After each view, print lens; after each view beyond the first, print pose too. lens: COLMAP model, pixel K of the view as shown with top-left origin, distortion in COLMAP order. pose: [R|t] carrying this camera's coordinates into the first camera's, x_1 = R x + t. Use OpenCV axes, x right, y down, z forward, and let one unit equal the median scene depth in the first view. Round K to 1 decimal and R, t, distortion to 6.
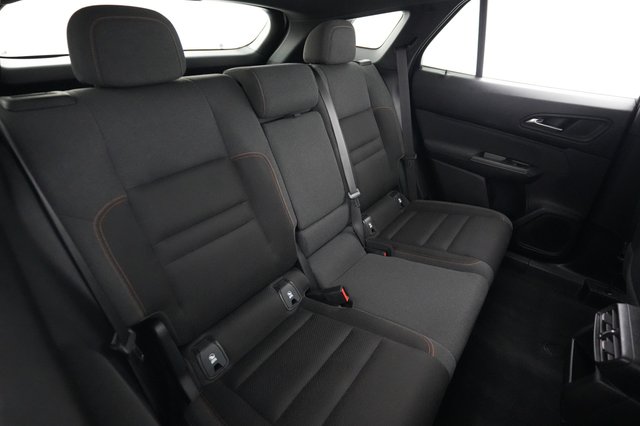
lens RADIAL K [[319.4, 0, 317.3], [0, 319.4, 212.9], [0, 0, 1]] dist [-0.000865, -0.000174]
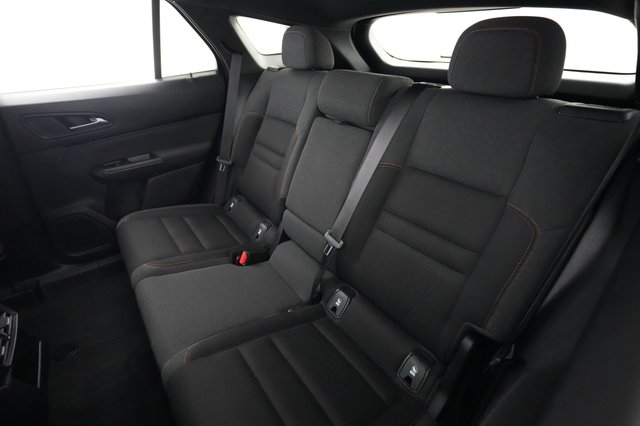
lens RADIAL K [[319.4, 0, 317.3], [0, 319.4, 212.9], [0, 0, 1]] dist [-0.000865, -0.000174]
pose [[-0.273938, 0.436867, -0.856799, 0.953096], [-0.498562, 0.697322, 0.514954, -0.600622], [0.822432, 0.568233, 0.026782, 1.118331]]
